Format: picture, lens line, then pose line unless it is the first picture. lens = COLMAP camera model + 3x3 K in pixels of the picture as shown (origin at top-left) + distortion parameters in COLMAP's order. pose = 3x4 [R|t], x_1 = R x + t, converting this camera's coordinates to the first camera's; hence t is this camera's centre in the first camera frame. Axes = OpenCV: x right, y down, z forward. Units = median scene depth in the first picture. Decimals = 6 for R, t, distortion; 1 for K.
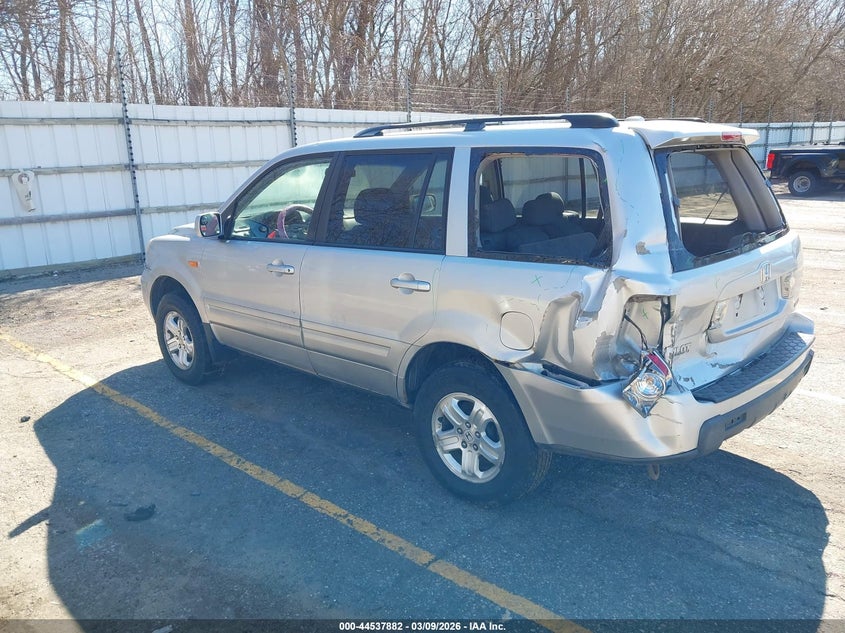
lens RADIAL K [[722.4, 0, 422.5], [0, 722.4, 316.5], [0, 0, 1]] dist [-0.004080, -0.006516]
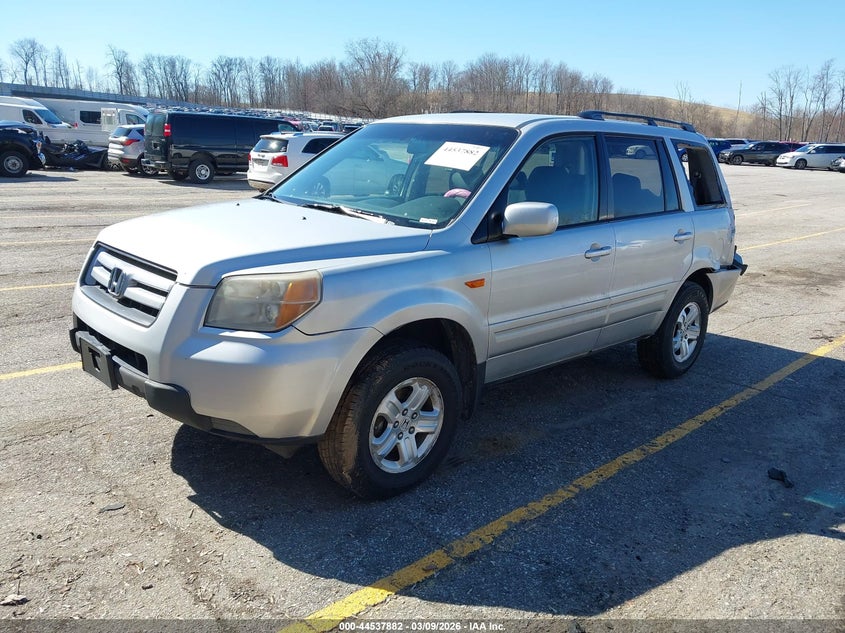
lens RADIAL K [[722.4, 0, 422.5], [0, 722.4, 316.5], [0, 0, 1]] dist [-0.004080, -0.006516]
pose [[-0.004836, -0.194905, 0.980810, -1.086238], [0.191260, 0.962534, 0.192216, -0.199431], [-0.981527, 0.188519, 0.032623, 1.140770]]
